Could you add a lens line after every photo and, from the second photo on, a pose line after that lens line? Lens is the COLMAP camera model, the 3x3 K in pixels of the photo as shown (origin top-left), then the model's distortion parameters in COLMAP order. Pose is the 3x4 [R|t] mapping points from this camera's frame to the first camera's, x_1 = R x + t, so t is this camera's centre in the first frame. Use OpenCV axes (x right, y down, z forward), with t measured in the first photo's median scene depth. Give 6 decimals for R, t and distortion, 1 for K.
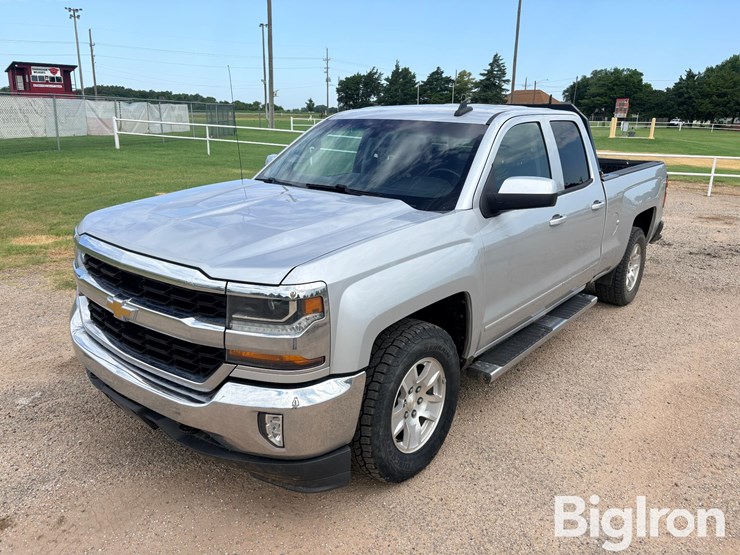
lens RADIAL K [[555.3, 0, 377.6], [0, 555.3, 269.7], [0, 0, 1]] dist [0.017538, -0.002607]
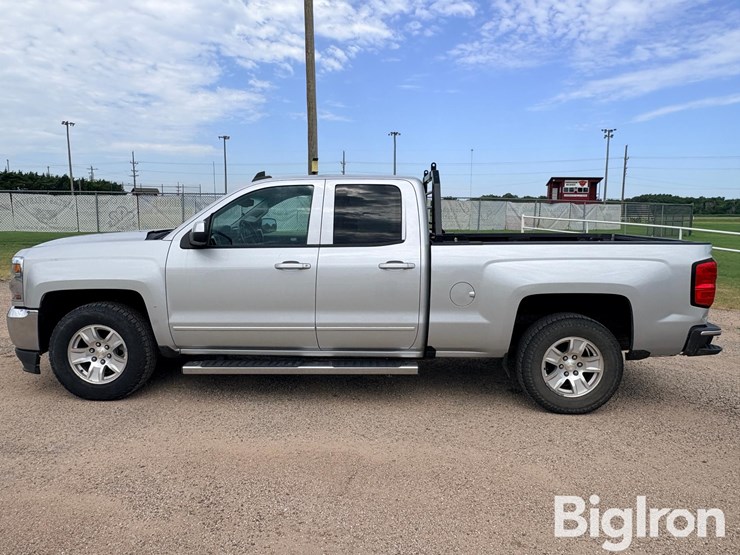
lens RADIAL K [[543.4, 0, 387.1], [0, 543.4, 278.6], [0, 0, 1]] dist [-0.001350, 0.001403]
pose [[0.623777, 0.084563, -0.777014, 0.062903], [-0.211344, 0.975346, -0.063517, -0.001630], [0.752486, 0.203837, 0.626270, 0.021165]]
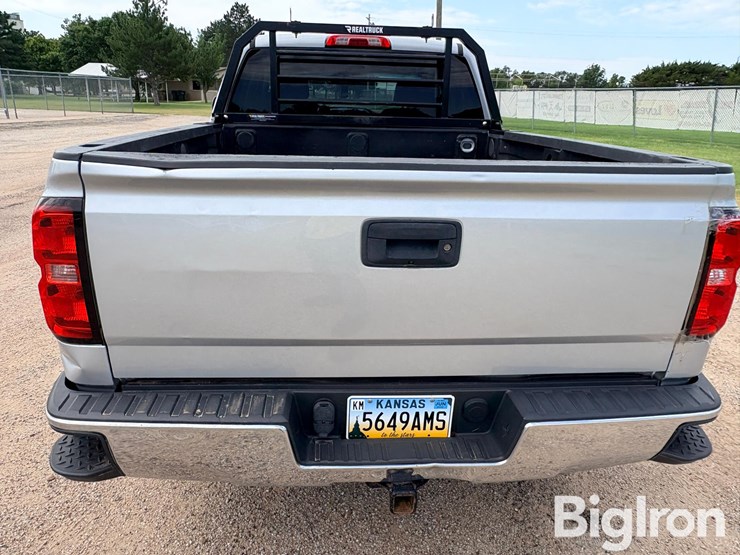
lens RADIAL K [[564.4, 0, 370.0], [0, 564.4, 277.5], [0, 0, 1]] dist [-0.004013, 0.003606]
pose [[-0.736155, 0.169730, -0.655185, 0.045319], [-0.222548, 0.853511, 0.471160, -0.023077], [0.639177, 0.492657, -0.590543, 0.098856]]
